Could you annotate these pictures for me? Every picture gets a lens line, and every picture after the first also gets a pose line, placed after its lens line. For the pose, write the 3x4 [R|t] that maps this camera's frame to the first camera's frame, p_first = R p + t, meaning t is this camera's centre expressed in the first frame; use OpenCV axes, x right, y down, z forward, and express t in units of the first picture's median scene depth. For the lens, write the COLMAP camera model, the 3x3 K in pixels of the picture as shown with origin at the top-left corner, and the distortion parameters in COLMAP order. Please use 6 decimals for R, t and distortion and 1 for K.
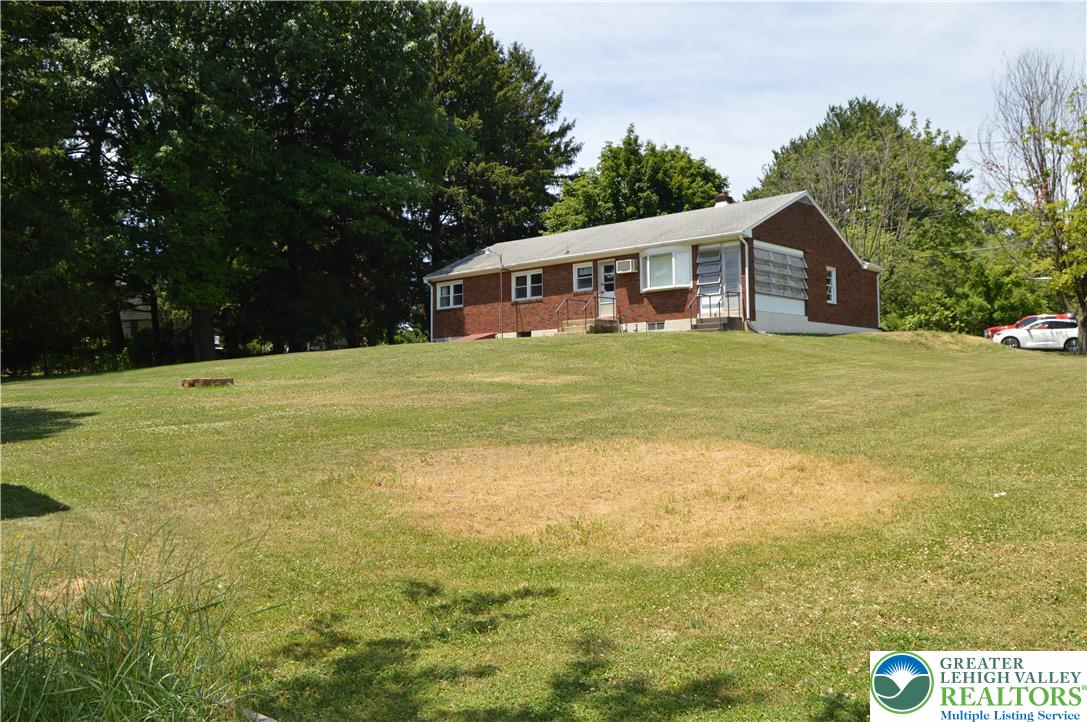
lens RADIAL K [[940.0, 0, 543.5], [0, 940.0, 361.0], [0, 0, 1]] dist [-0.069699, 0.007522]
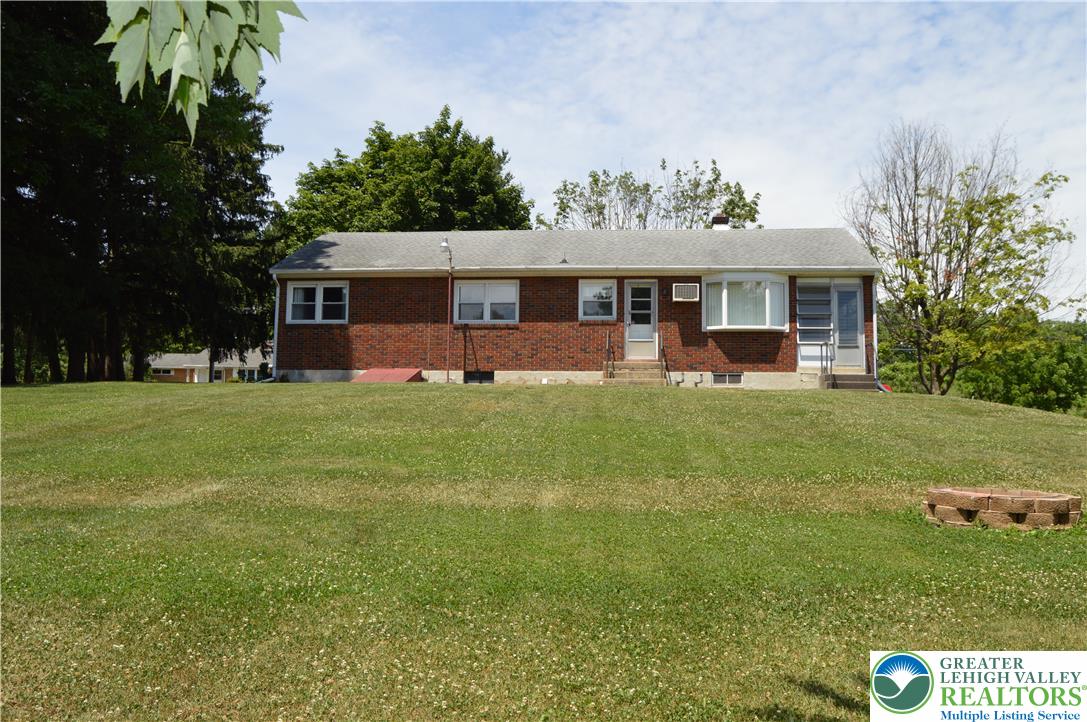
lens RADIAL K [[940.0, 0, 543.5], [0, 940.0, 361.0], [0, 0, 1]] dist [-0.069699, 0.007522]
pose [[0.772534, 0.074134, 0.630630, -0.440450], [-0.041304, 0.996925, -0.066596, 0.003271], [-0.633628, 0.025400, 0.773221, 0.515723]]
